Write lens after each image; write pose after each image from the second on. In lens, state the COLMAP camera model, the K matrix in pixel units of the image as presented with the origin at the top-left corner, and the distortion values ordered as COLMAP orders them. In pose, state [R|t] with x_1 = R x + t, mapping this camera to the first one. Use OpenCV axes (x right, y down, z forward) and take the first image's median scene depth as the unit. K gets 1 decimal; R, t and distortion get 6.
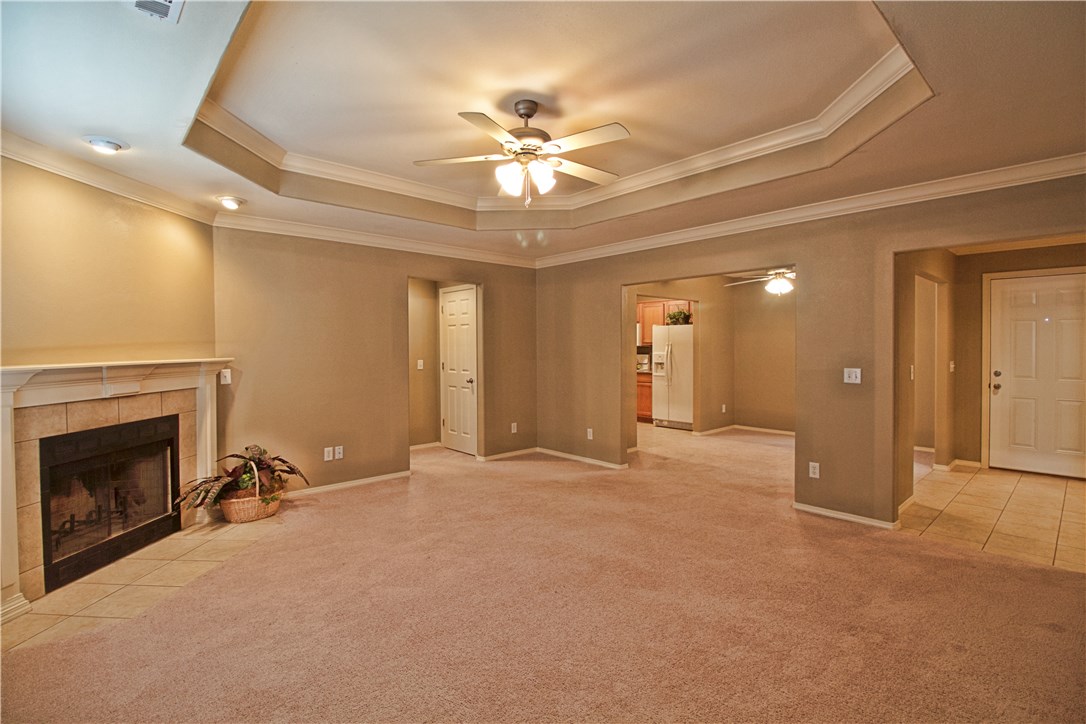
lens RADIAL K [[503.1, 0, 542.9], [0, 503.1, 350.3], [0, 0, 1]] dist [0.000875, -0.015858]
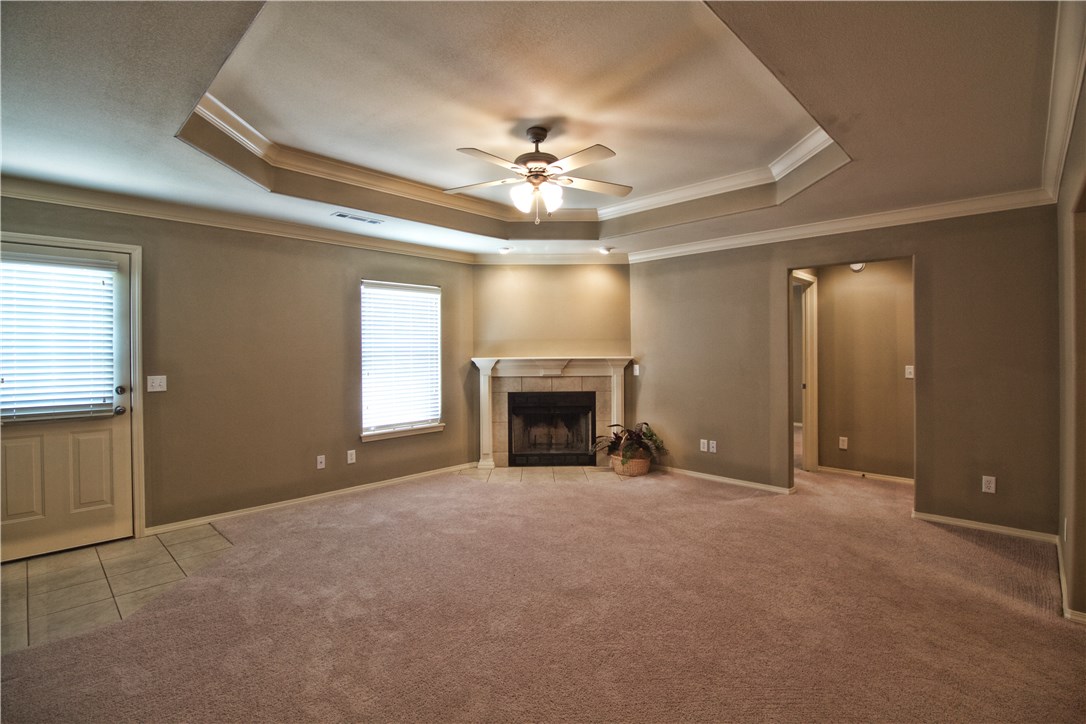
lens RADIAL K [[503.1, 0, 542.9], [0, 503.1, 350.3], [0, 0, 1]] dist [0.000875, -0.015858]
pose [[0.066732, 0.005670, -0.997755, 0.838957], [-0.003470, 0.999979, 0.005451, -0.010153], [0.997765, 0.003098, 0.066751, 0.733808]]
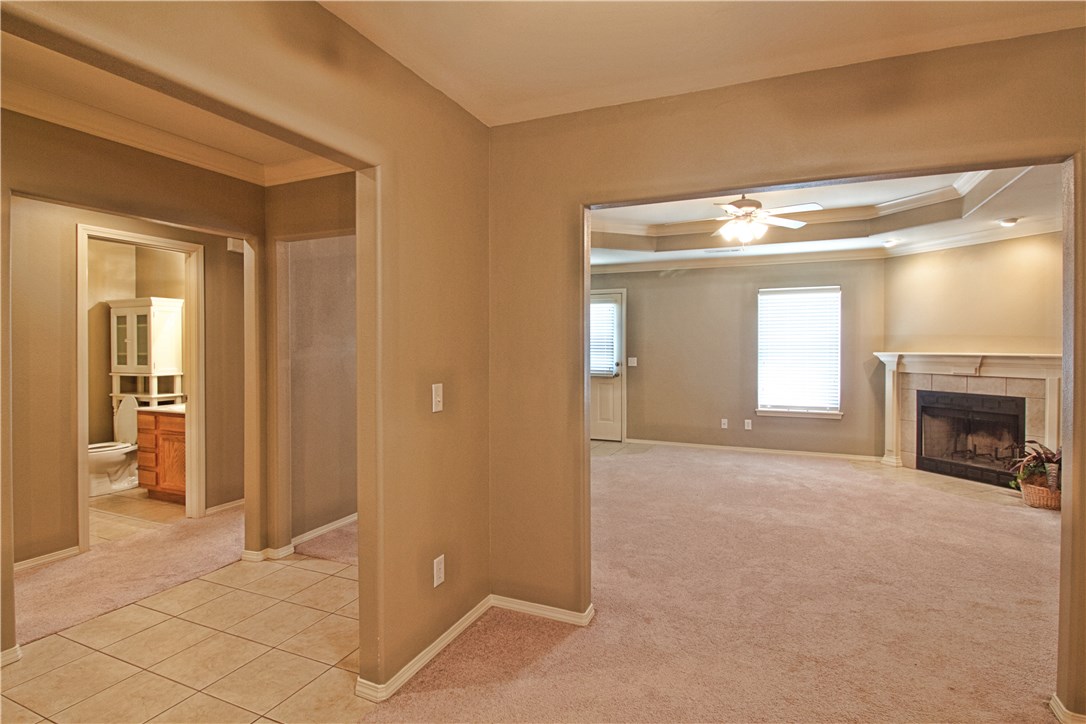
lens RADIAL K [[557.5, 0, 542.6], [0, 557.5, 350.4], [0, 0, 1]] dist [0.001973, -0.012400]
pose [[-0.914450, 0.007975, -0.404621, 0.923056], [0.000494, 0.999827, 0.018592, -0.016039], [0.404700, 0.016801, -0.914295, 1.778461]]
